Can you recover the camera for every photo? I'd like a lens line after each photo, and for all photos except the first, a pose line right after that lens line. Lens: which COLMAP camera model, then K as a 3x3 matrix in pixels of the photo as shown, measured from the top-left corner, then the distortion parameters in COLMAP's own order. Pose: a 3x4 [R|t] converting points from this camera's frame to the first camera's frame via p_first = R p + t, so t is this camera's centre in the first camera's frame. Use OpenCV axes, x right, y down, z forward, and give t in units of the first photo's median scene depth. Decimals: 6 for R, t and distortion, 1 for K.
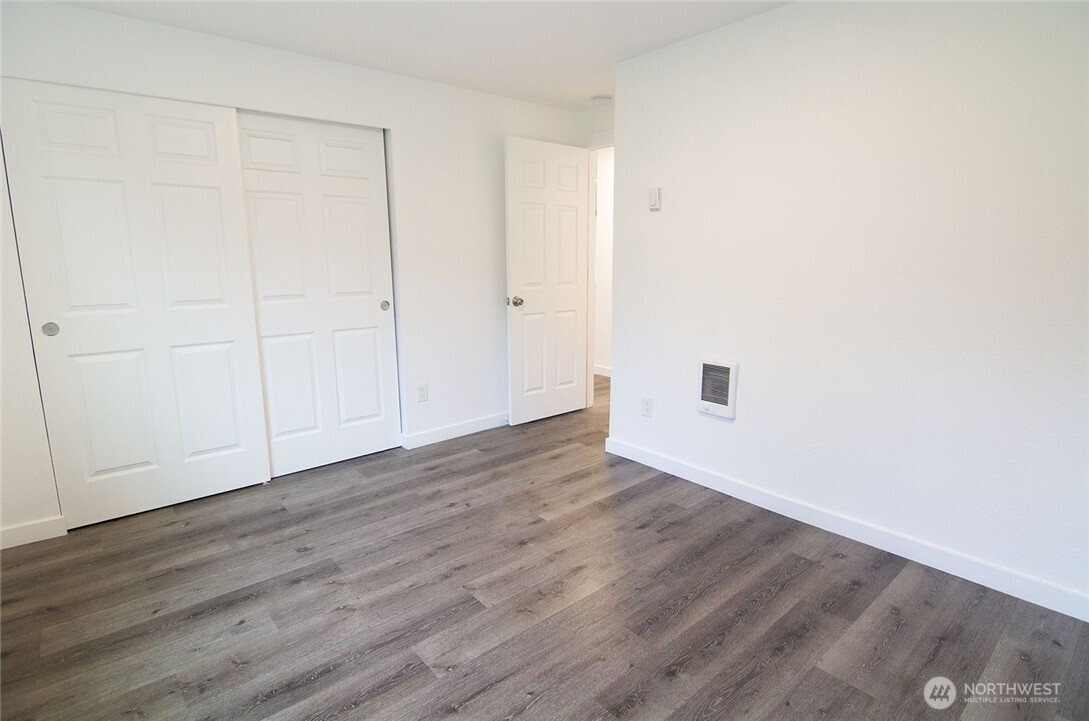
lens RADIAL K [[561.5, 0, 539.3], [0, 561.5, 355.5], [0, 0, 1]] dist [-0.004479, -0.000833]
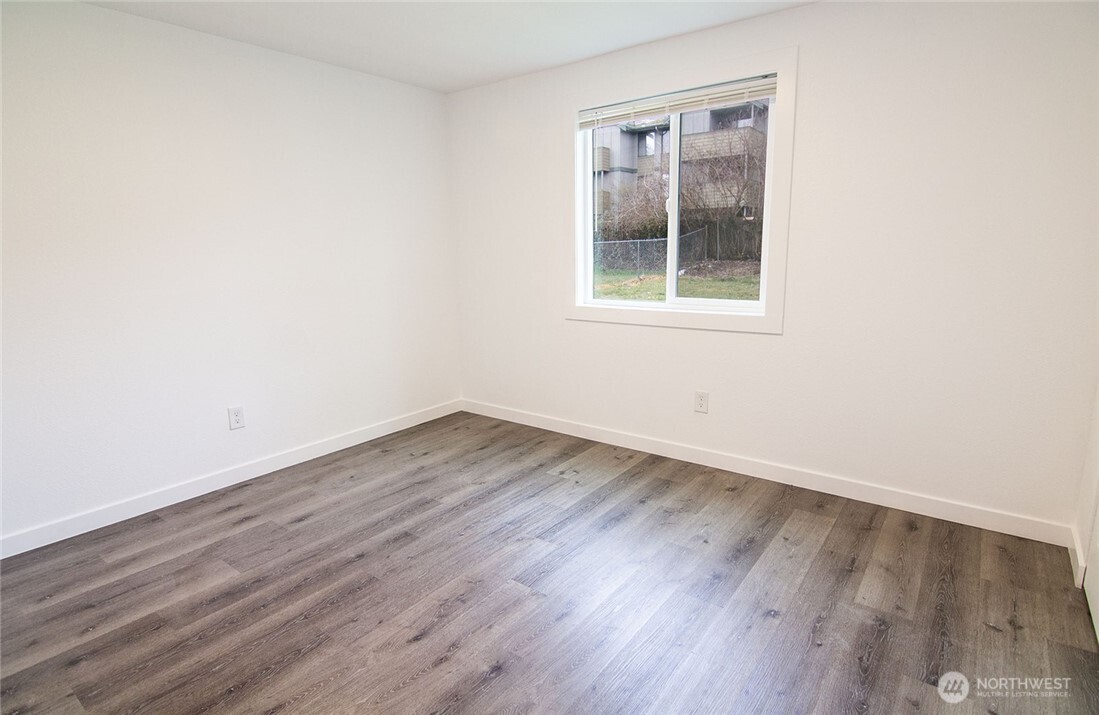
lens RADIAL K [[567.7, 0, 550.4], [0, 567.7, 355.1], [0, 0, 1]] dist [0.001093, -0.014852]
pose [[-0.976257, 0.063283, -0.207166, 0.030204], [-0.014281, 0.935491, 0.353062, -0.316369], [0.216145, 0.347638, -0.912376, 1.783537]]
